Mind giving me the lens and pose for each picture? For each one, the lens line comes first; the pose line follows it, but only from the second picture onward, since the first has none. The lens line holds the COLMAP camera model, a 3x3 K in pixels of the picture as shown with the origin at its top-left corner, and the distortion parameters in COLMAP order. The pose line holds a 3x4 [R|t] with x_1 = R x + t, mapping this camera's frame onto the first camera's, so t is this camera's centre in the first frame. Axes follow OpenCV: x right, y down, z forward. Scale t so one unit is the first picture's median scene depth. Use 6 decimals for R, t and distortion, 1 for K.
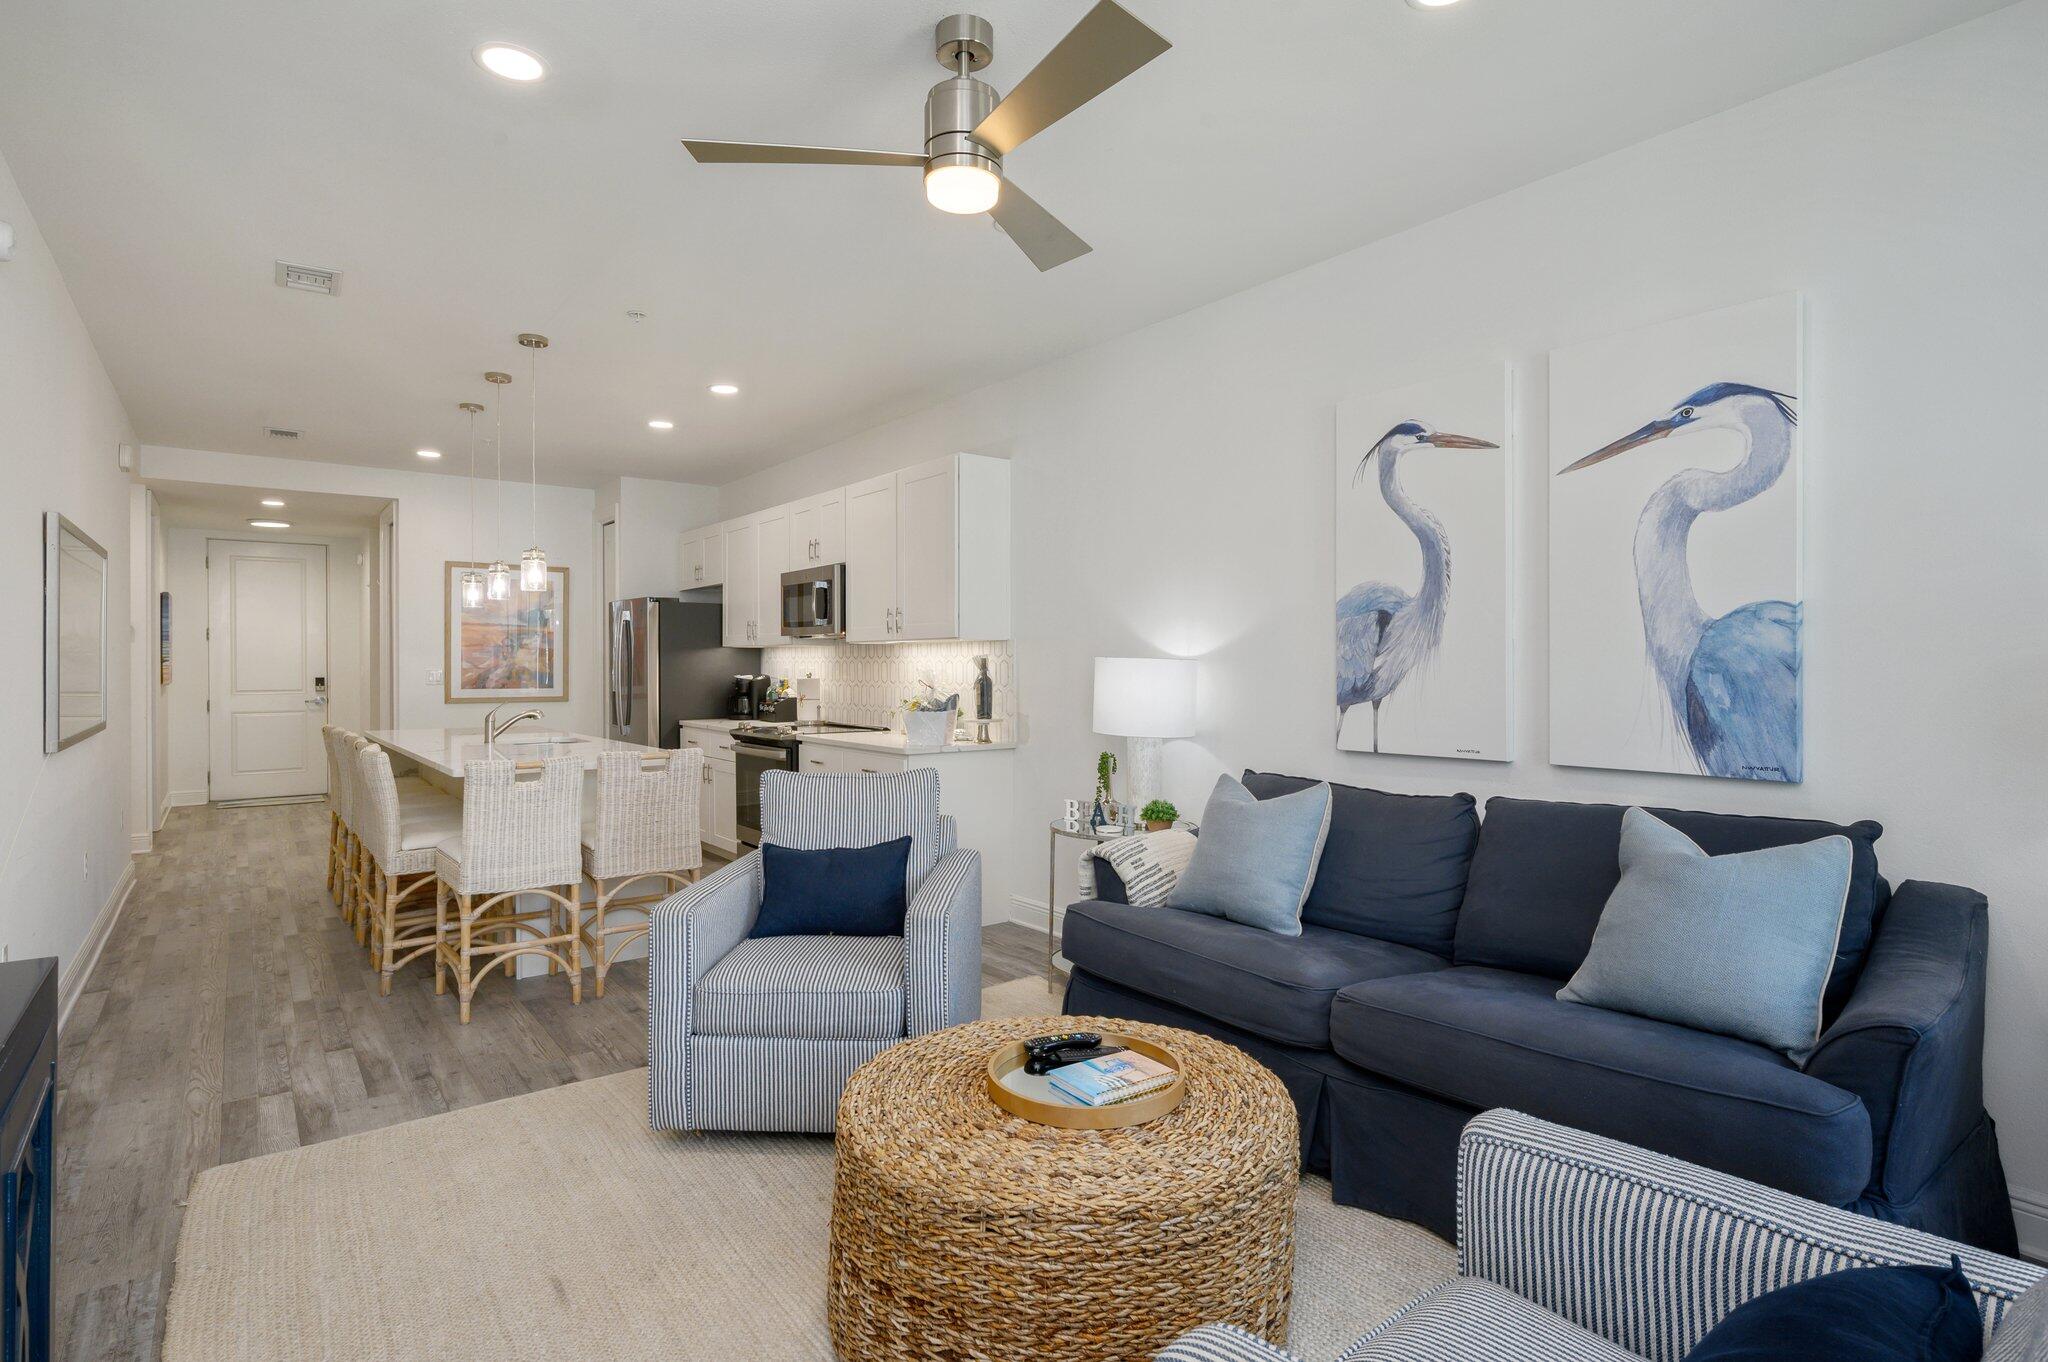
lens RADIAL K [[1059.4, 0, 1022.4], [0, 1059.4, 668.8], [0, 0, 1]] dist [0.000202, 0.000031]
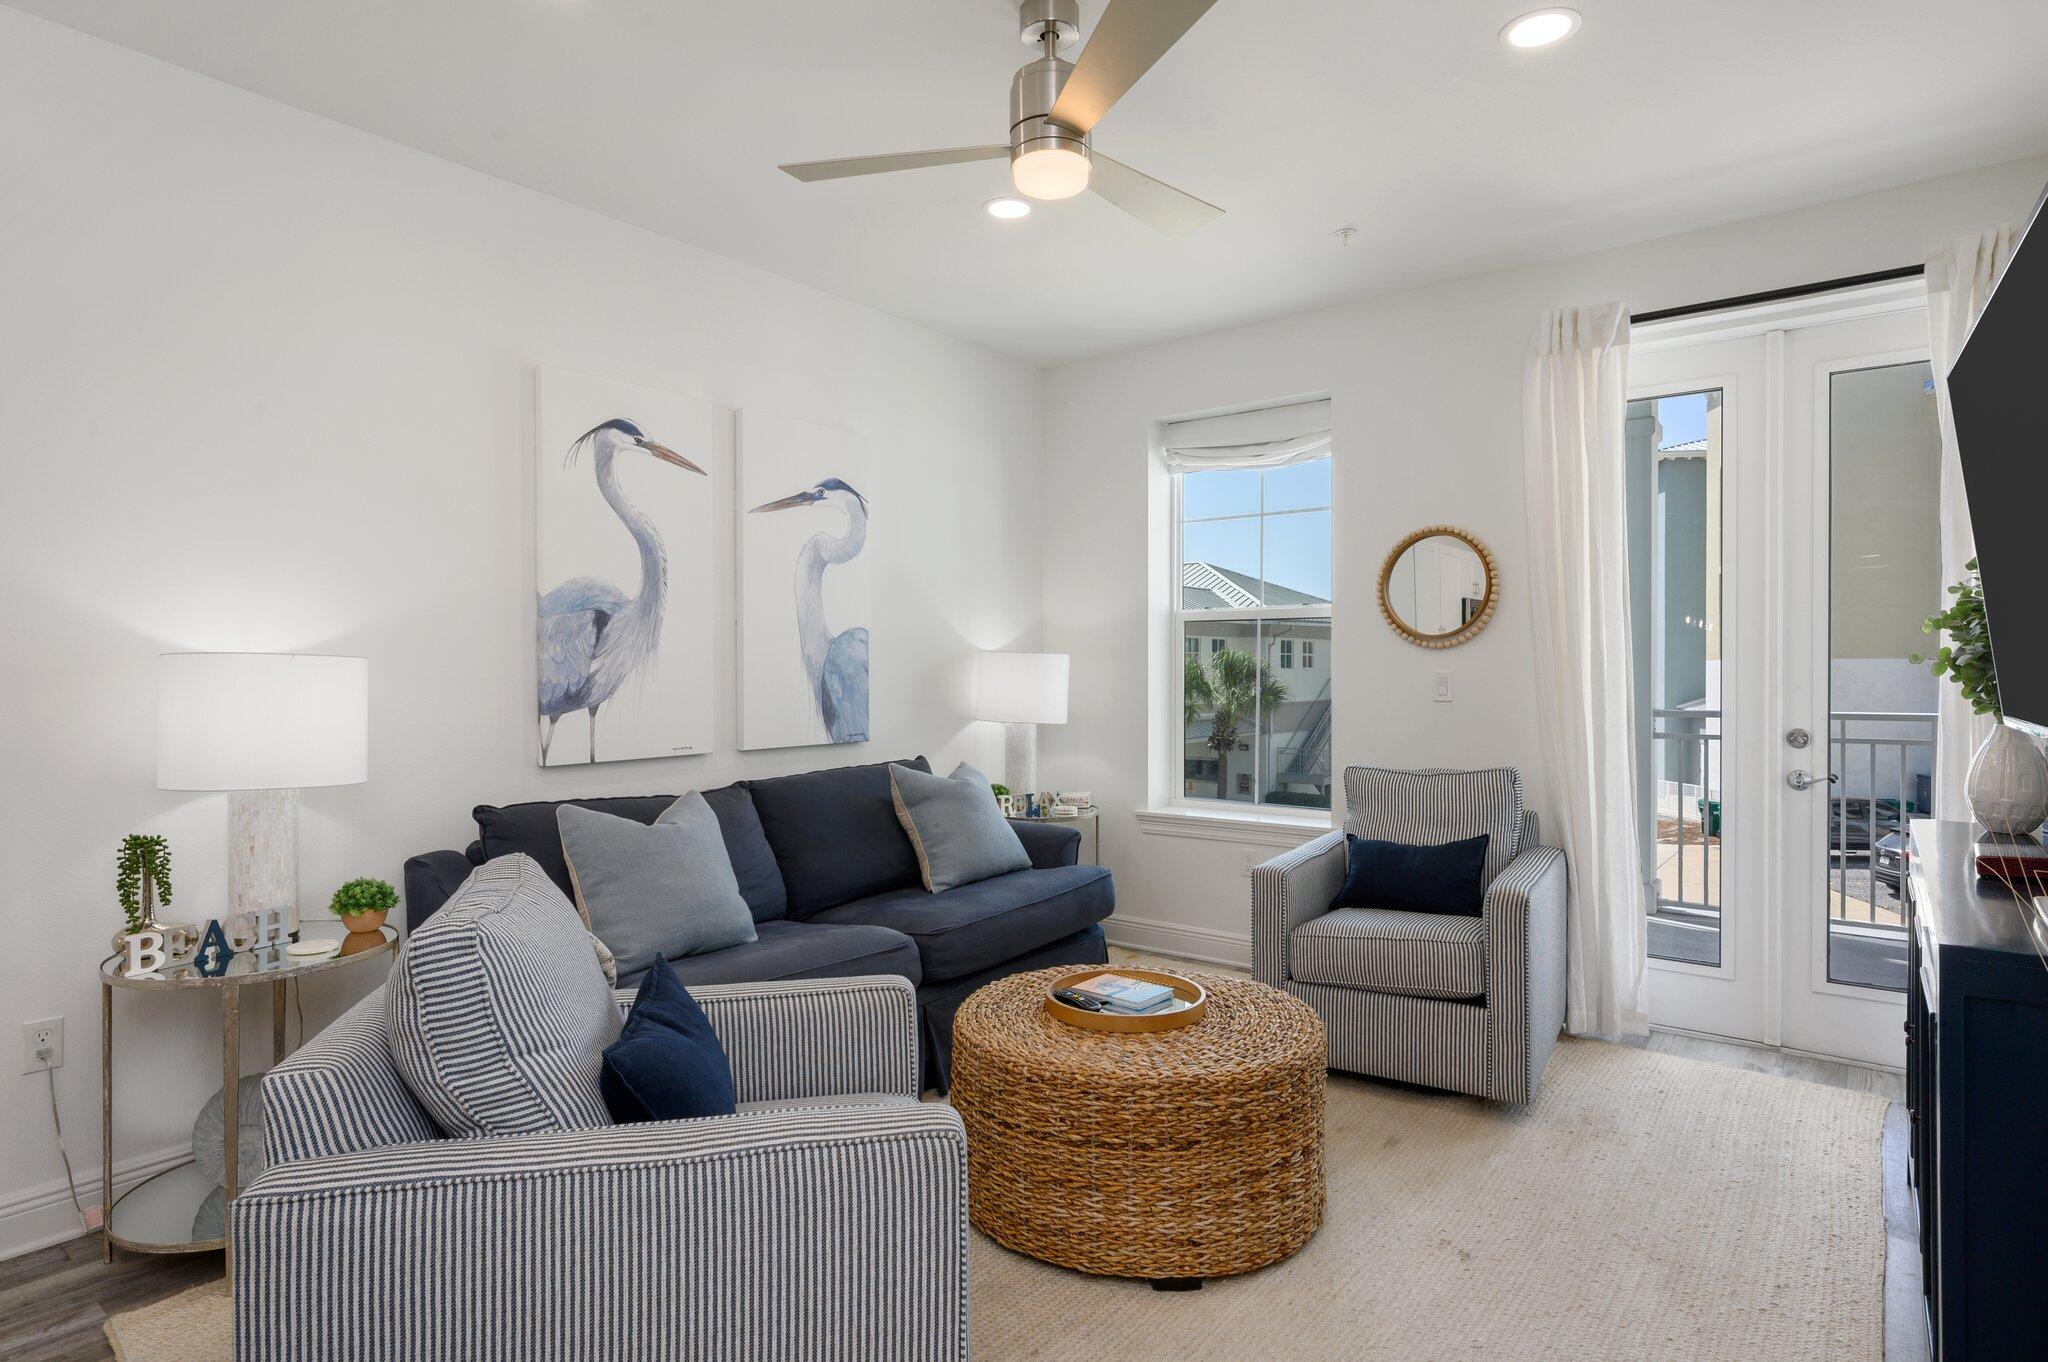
lens RADIAL K [[1132.4, 0, 1026.7], [0, 1132.4, 678.2], [0, 0, 1]] dist [0.004007, 0.000696]
pose [[-0.276407, -0.005707, 0.961024, -0.753275], [0.007014, 0.999944, 0.007955, -0.000290], [-0.961015, 0.008940, -0.276352, 0.944944]]
